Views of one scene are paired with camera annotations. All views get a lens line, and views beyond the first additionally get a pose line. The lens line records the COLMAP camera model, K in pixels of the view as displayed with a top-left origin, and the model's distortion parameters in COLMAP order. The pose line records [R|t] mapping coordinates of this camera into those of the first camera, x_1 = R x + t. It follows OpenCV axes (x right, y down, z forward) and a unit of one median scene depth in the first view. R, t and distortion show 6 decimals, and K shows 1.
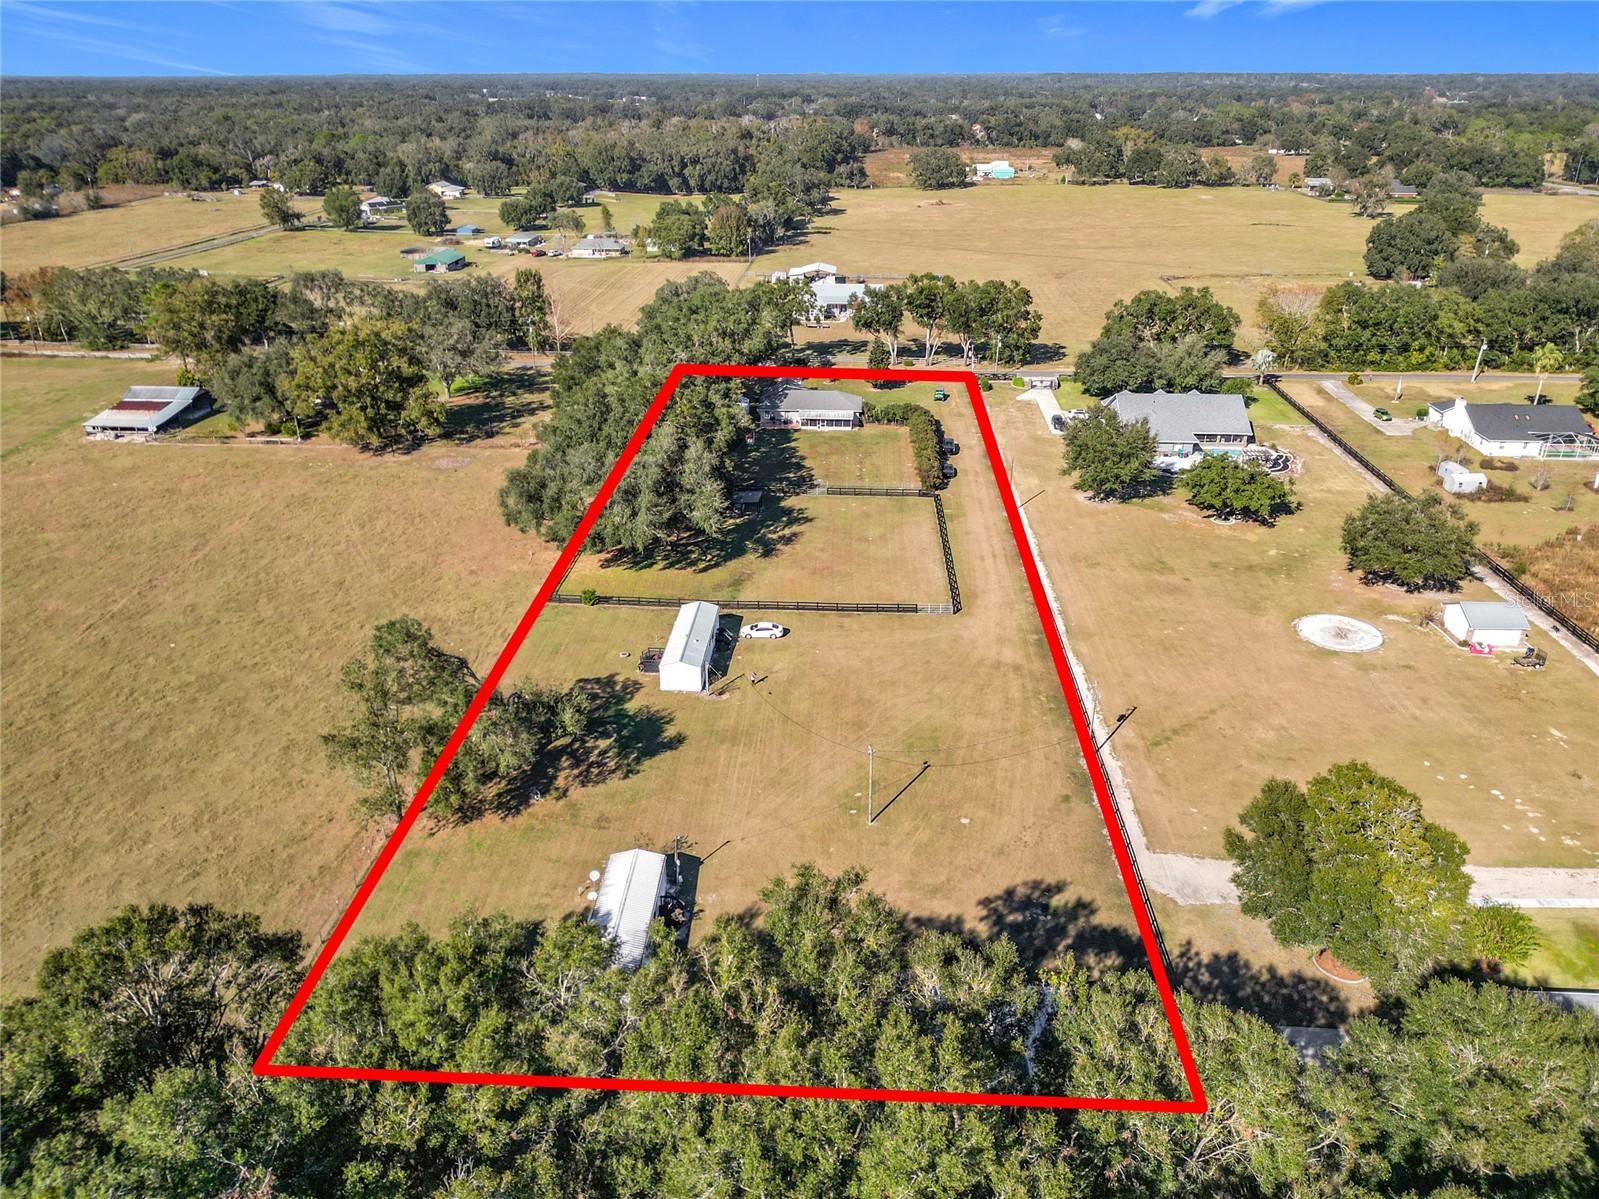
lens RADIAL K [[1144.1, 0, 794.1], [0, 1144.1, 617.5], [0, 0, 1]] dist [0.053863, -0.073529]
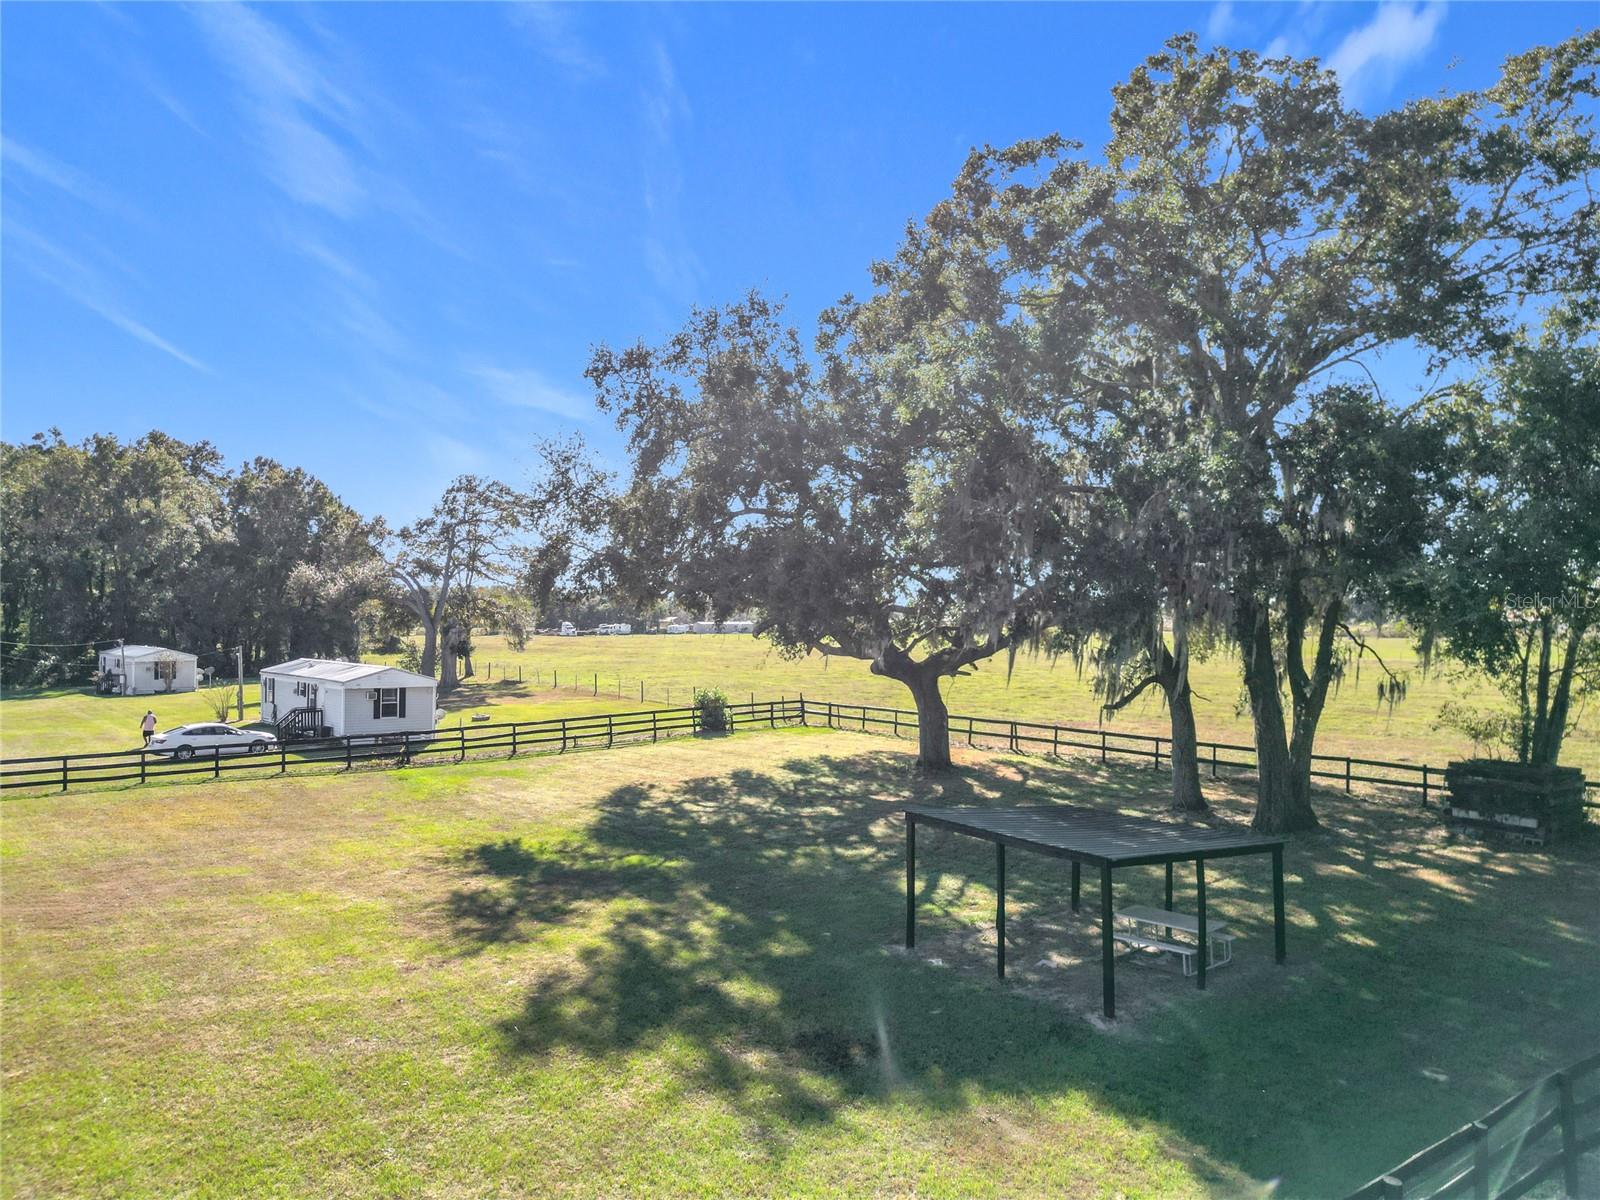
lens RADIAL K [[1129.7, 0, 800.0], [0, 1129.7, 600.0], [0, 0, 1]] dist [0.064337, -0.055509]
pose [[-0.741370, -0.014687, -0.670936, 0.053831], [-0.290669, 0.908145, 0.301304, -0.131109], [0.604882, 0.418398, -0.677541, 0.878919]]
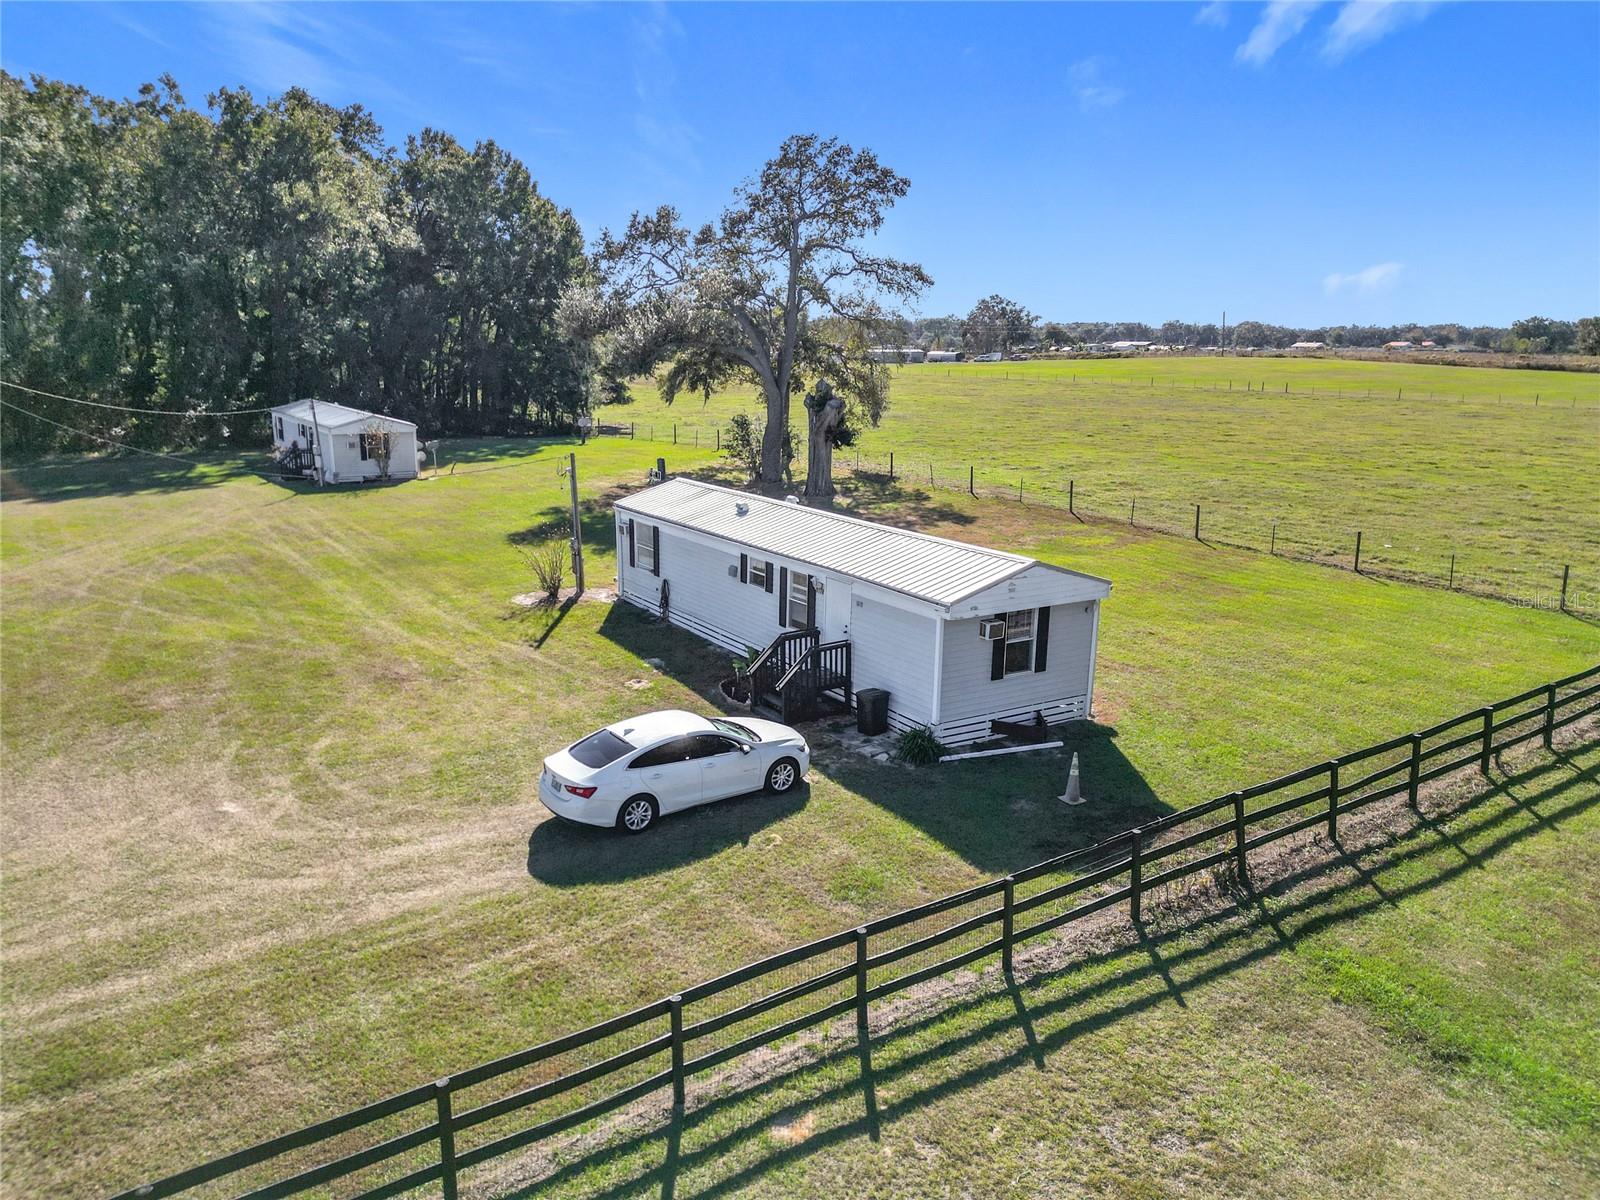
lens RADIAL K [[1114.7, 0, 794.1], [0, 1114.7, 601.4], [0, 0, 1]] dist [0.068923, -0.064949]
pose [[-0.798060, 0.125085, -0.589452, 0.029311], [-0.272679, 0.797363, 0.538386, -0.058250], [0.537351, 0.590395, -0.602235, 0.703145]]
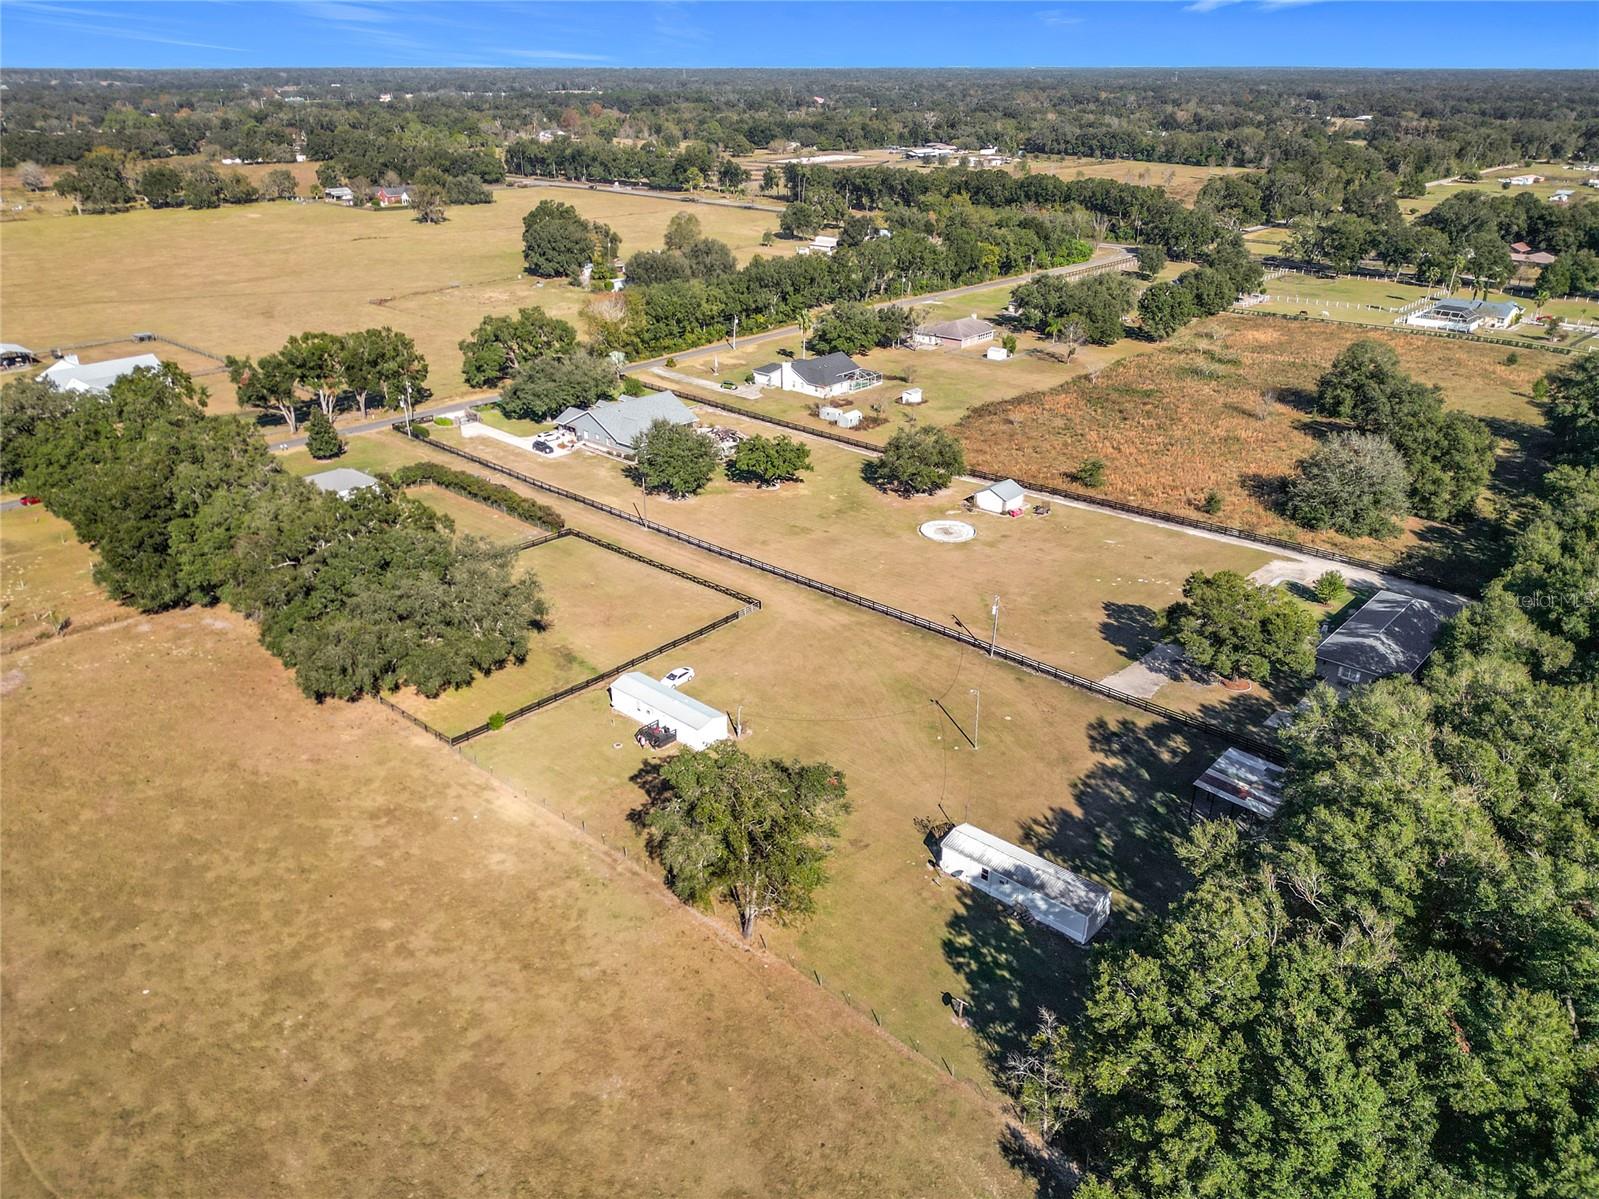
lens RADIAL K [[1144.1, 0, 794.1], [0, 1144.1, 617.5], [0, 0, 1]] dist [0.053863, -0.073529]
pose [[0.628363, -0.335033, 0.702078, -0.450034], [0.331992, 0.931684, 0.147467, -0.105774], [-0.703521, 0.140422, 0.696664, 0.107989]]
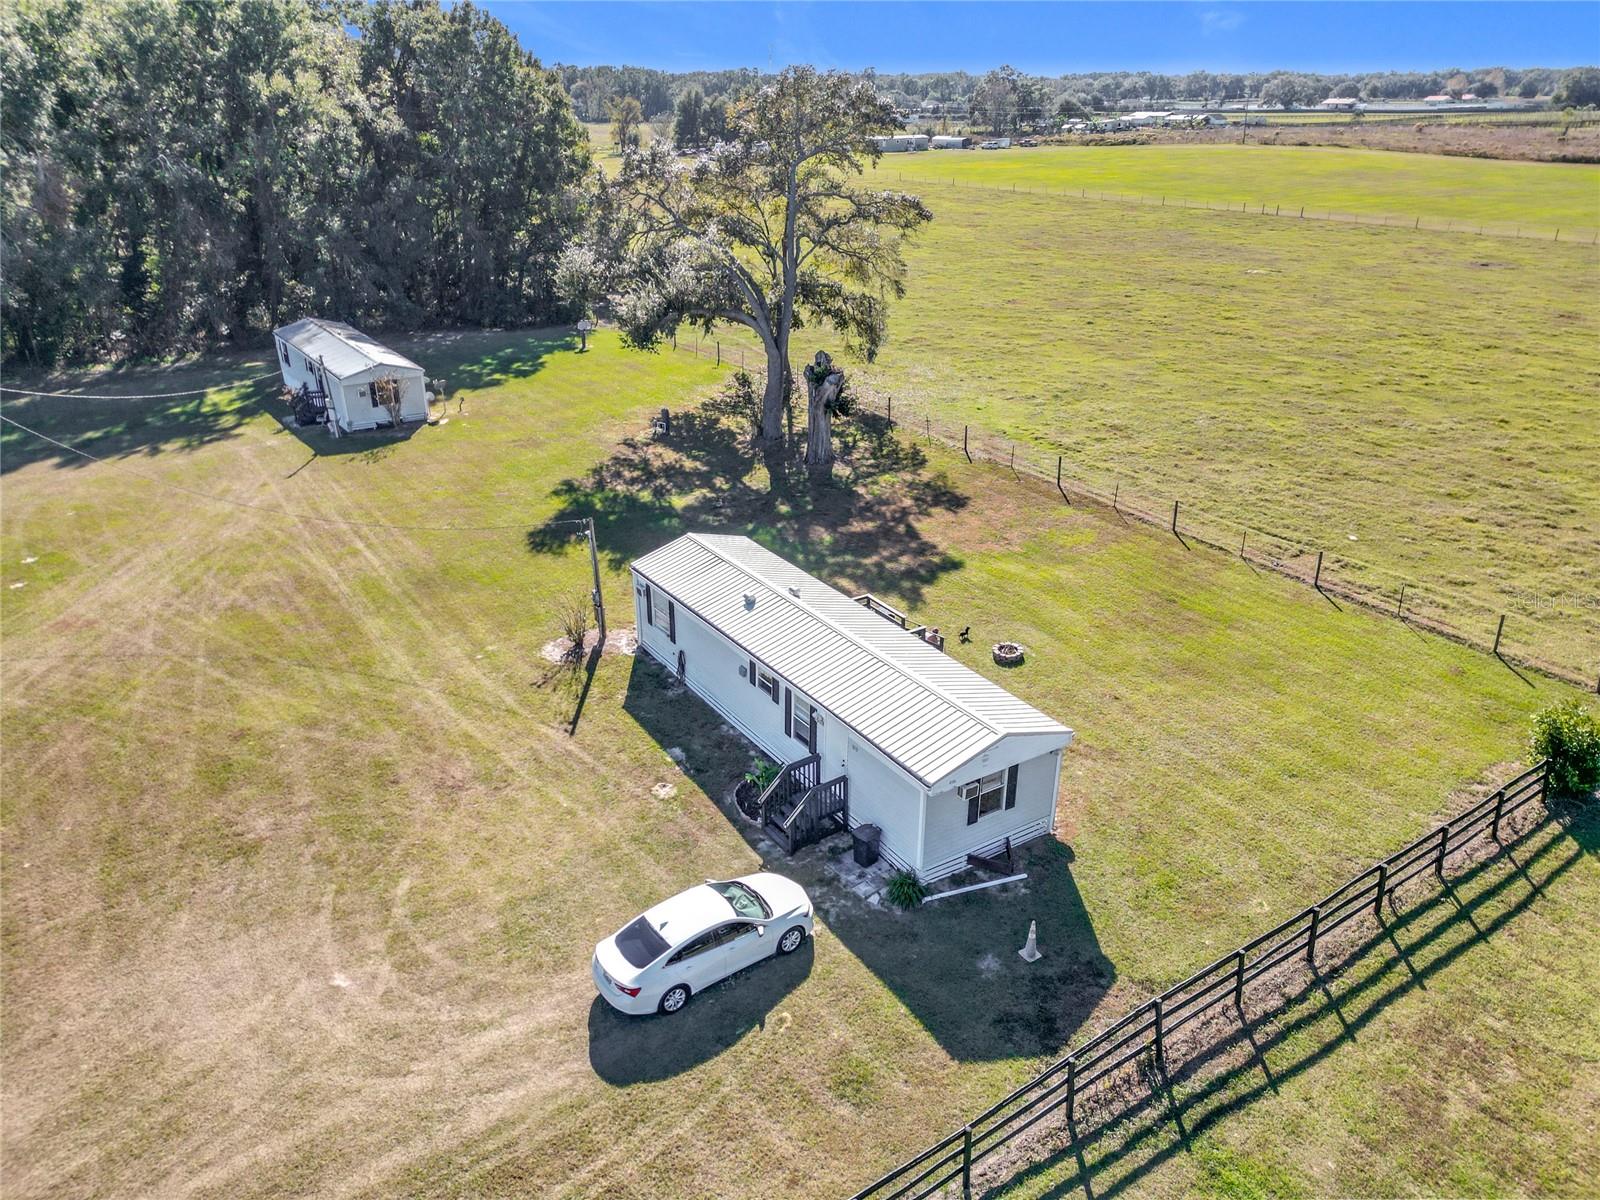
lens RADIAL K [[1107.1, 0, 793.6], [0, 1107.1, 602.5], [0, 0, 1]] dist [0.082342, -0.060666]
pose [[-0.796789, 0.250252, -0.550000, 0.030229], [-0.261275, 0.678039, 0.687021, -0.098842], [0.544850, 0.691113, -0.474870, 0.684191]]
